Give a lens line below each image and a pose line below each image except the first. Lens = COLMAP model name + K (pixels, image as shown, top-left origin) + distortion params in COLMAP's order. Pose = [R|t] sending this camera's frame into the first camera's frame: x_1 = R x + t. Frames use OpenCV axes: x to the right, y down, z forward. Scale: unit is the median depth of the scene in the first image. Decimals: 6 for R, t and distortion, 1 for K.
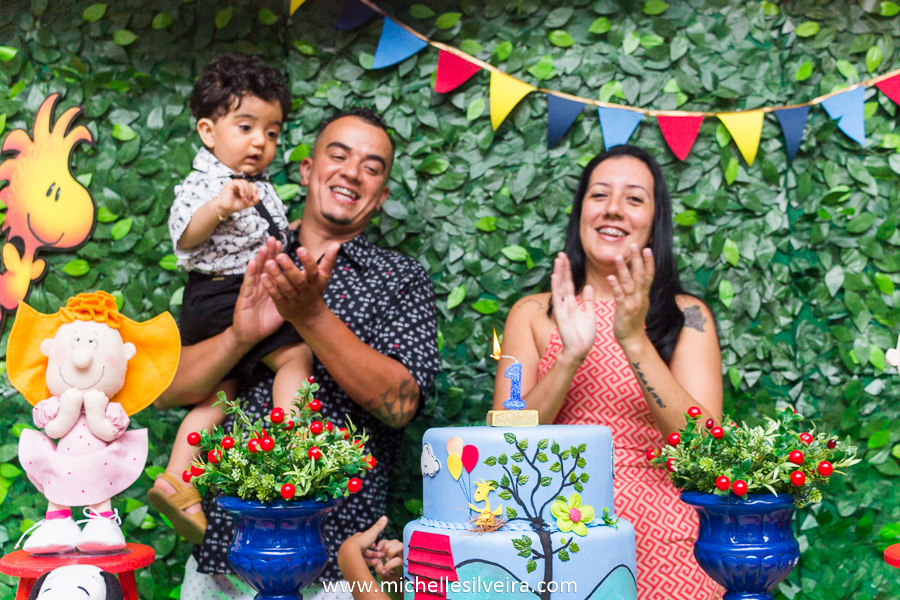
lens RADIAL K [[1103.5, 0, 478.2], [0, 1103.5, 292.0], [0, 0, 1]] dist [0.017645, -0.012675]
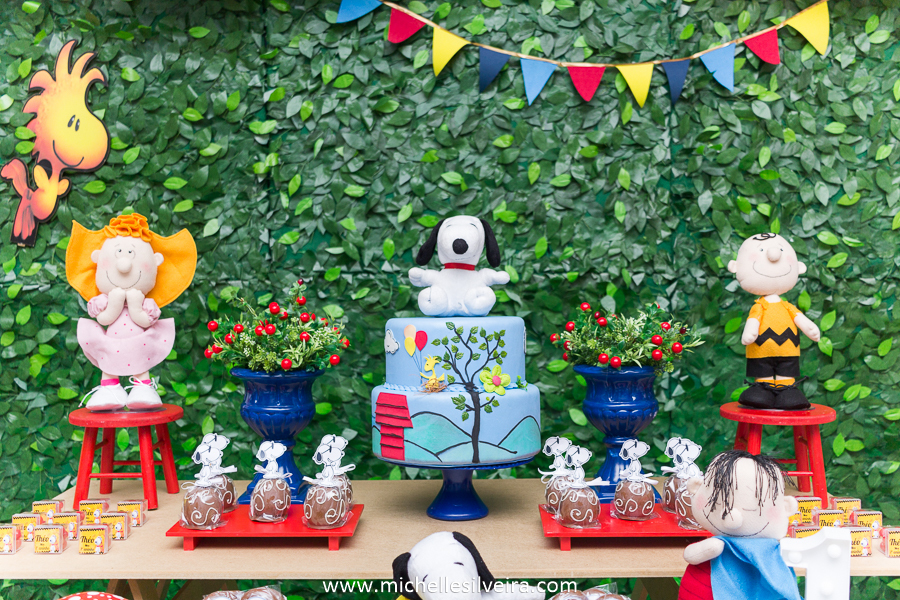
lens RADIAL K [[991.3, 0, 449.0], [0, 991.3, 305.3], [0, 0, 1]] dist [0.012485, 0.007747]
pose [[0.999375, 0.002927, 0.035224, -0.009123], [-0.006844, 0.993730, 0.111597, -0.017283], [-0.034676, -0.111769, 0.993129, -0.125771]]
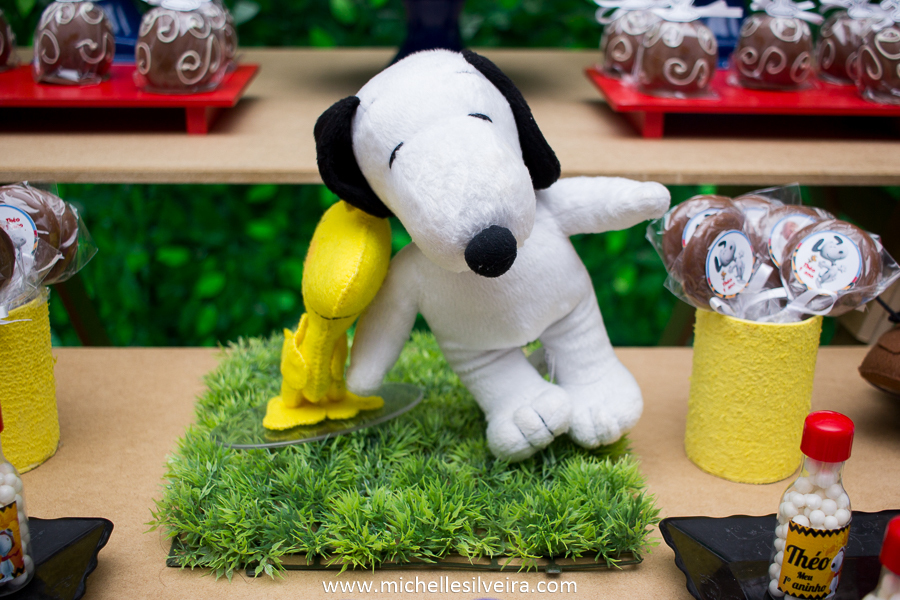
lens RADIAL K [[1059.2, 0, 461.5], [0, 1059.2, 313.9], [0, 0, 1]] dist [-0.115192, 0.098757]
pose [[0.993721, -0.009182, 0.111508, -0.013784], [-0.039426, 0.903964, 0.425787, 0.117364], [-0.104709, -0.427509, 0.897926, 0.157762]]
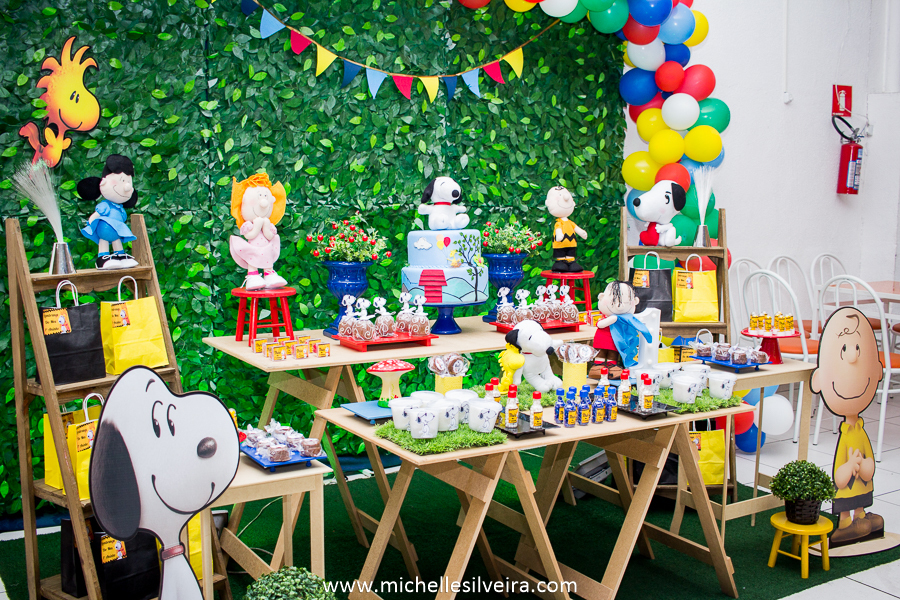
lens RADIAL K [[1006.4, 0, 450.0], [0, 1006.4, 300.0], [0, 0, 1]] dist [-0.105643, 0.061553]
pose [[0.826694, -0.052916, 0.560158, -0.777787], [-0.049499, 0.984868, 0.166088, -0.066749], [-0.560470, -0.165031, 0.811565, -0.577998]]
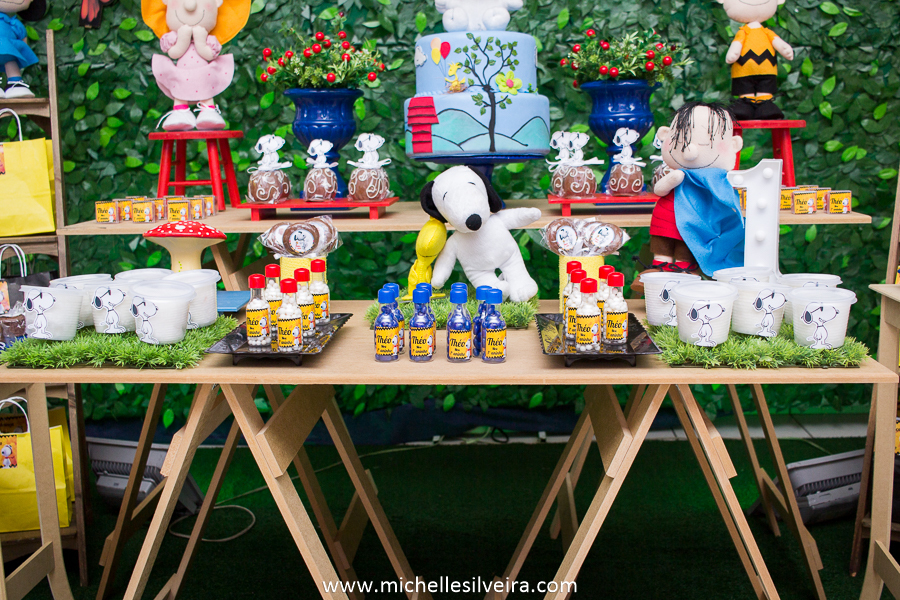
lens RADIAL K [[1059.2, 0, 461.5], [0, 1059.2, 313.9], [0, 0, 1]] dist [-0.115192, 0.098757]
pose [[0.999964, -0.008168, 0.002315, 0.005380], [0.007410, 0.972757, 0.231708, 0.094746], [-0.004145, -0.231683, 0.972783, -0.325877]]
